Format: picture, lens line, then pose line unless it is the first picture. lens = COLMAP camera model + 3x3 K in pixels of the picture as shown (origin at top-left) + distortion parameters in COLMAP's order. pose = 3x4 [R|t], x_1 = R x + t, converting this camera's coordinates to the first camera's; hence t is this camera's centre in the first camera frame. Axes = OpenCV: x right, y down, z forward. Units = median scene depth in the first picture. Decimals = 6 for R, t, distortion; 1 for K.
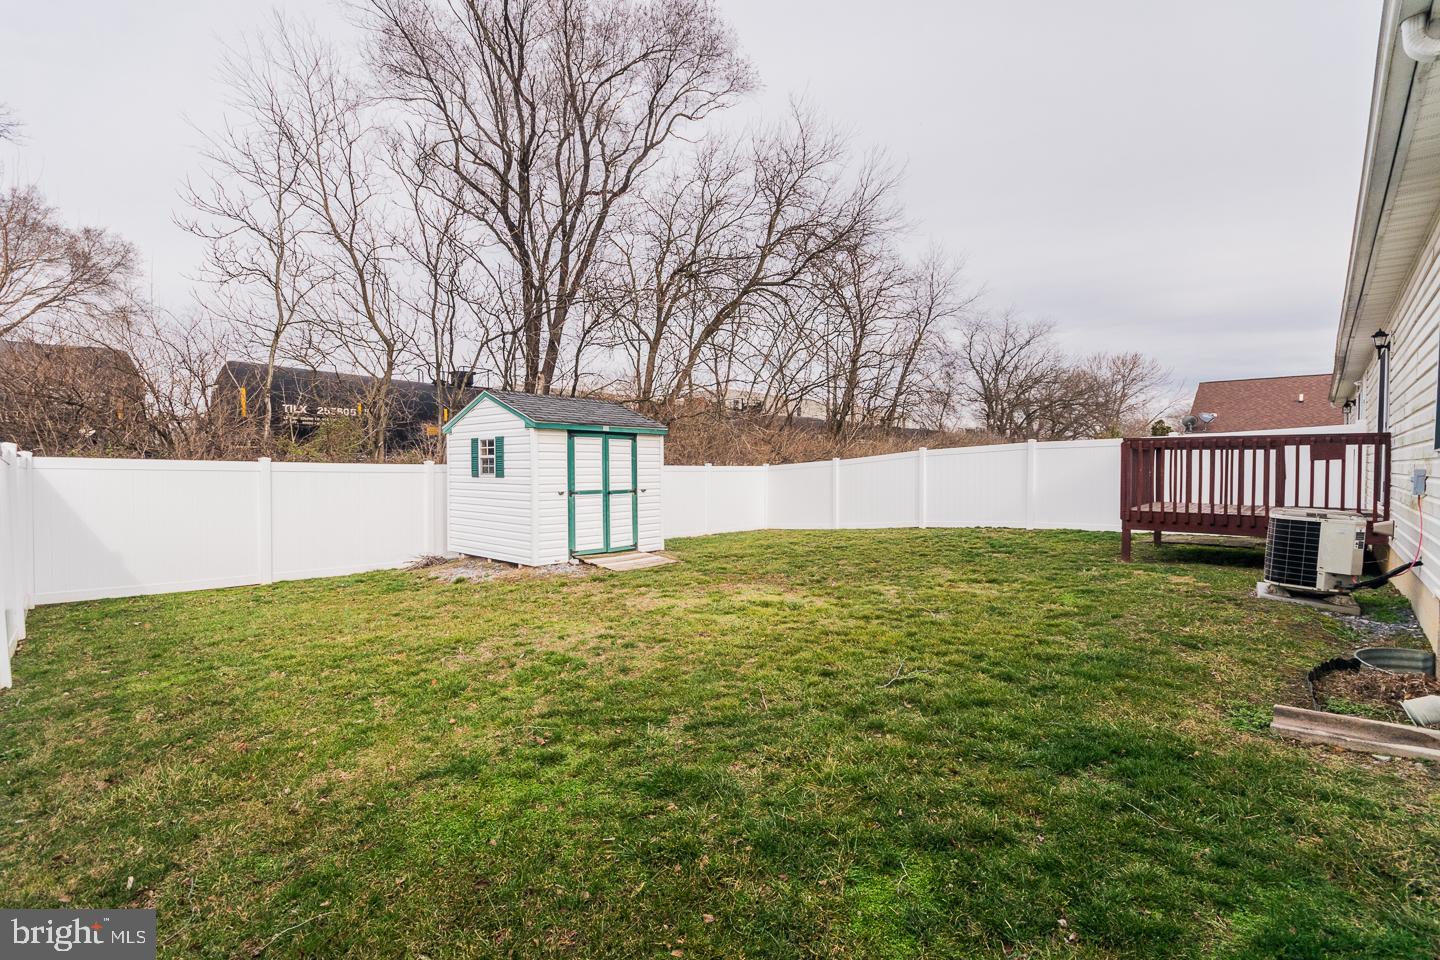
lens RADIAL K [[630.6, 0, 716.1], [0, 630.6, 482.1], [0, 0, 1]] dist [0.000645, -0.000372]
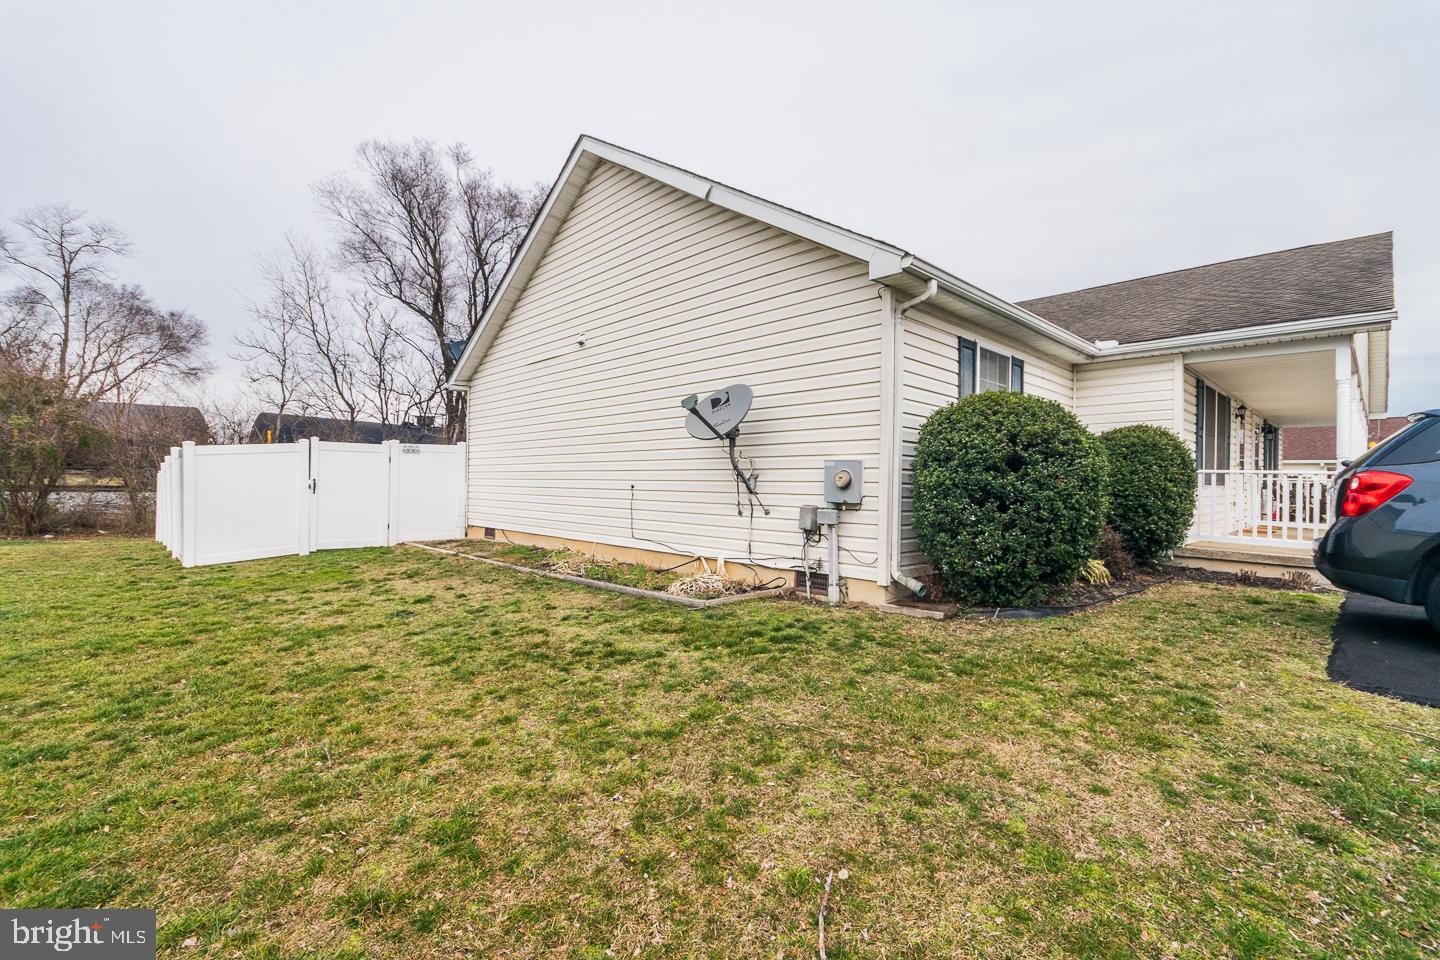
lens RADIAL K [[621.2, 0, 720.0], [0, 621.2, 480.0], [0, 0, 1]] dist [0.001966, 0.000106]
pose [[0.999098, 0.010653, -0.041108, 0.833533], [-0.012197, 0.999222, -0.037493, 0.029747], [0.040676, 0.037961, 0.998451, -0.942728]]
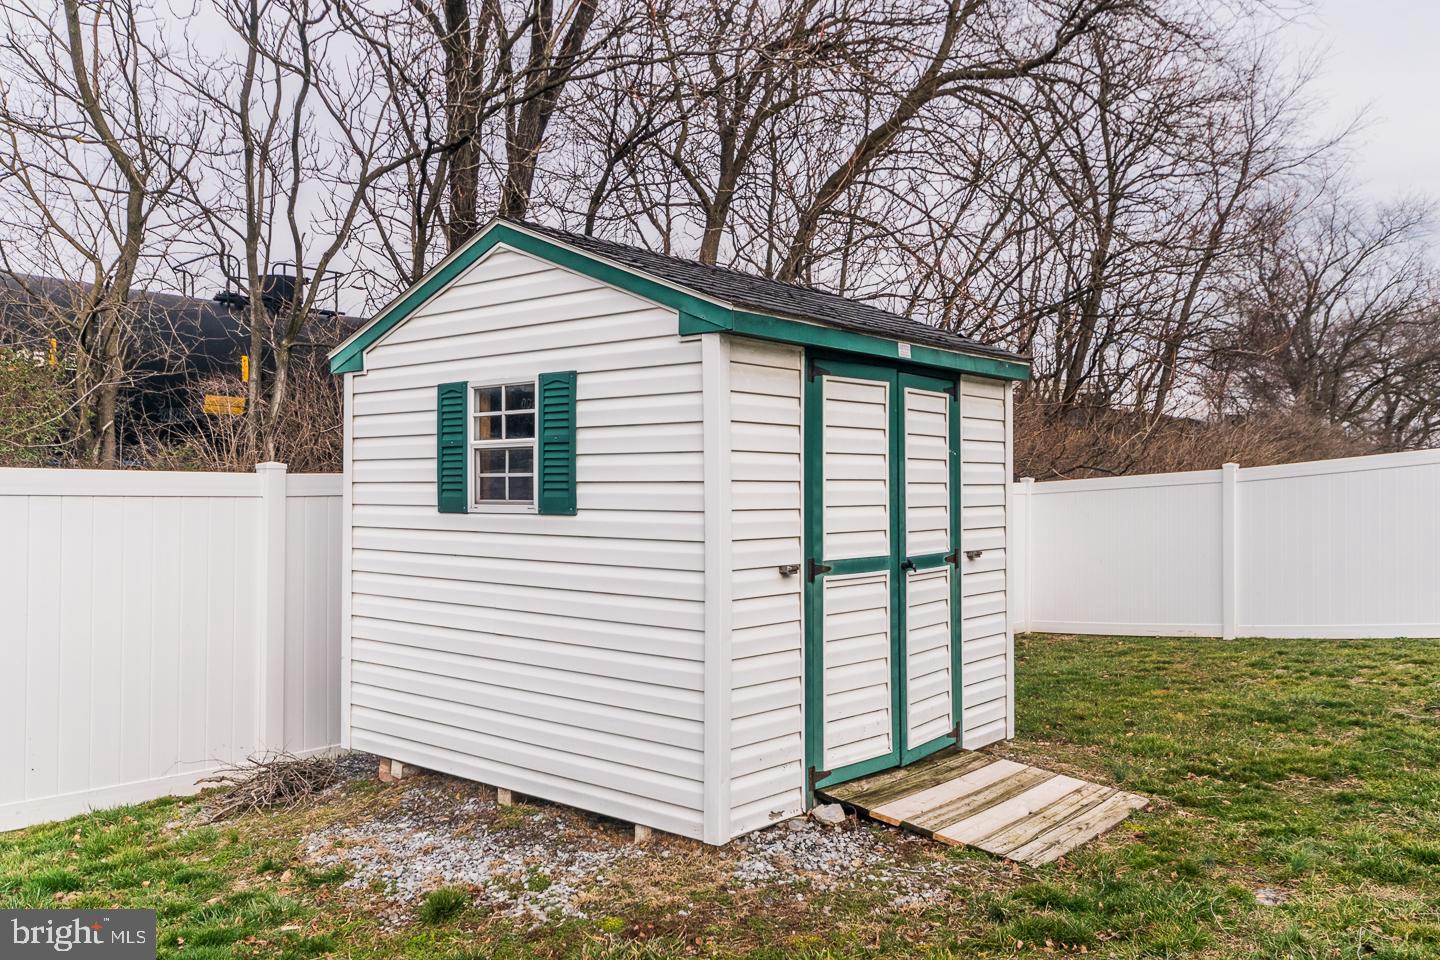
lens RADIAL K [[1138.9, 0, 720.0], [0, 1138.9, 480.0], [0, 0, 1]] dist [-0.000293, 0.000605]
pose [[0.999785, 0.002501, 0.020590, -0.259069], [-0.001883, 0.999548, -0.029989, -0.007162], [-0.020656, 0.029943, 0.999338, 0.442785]]
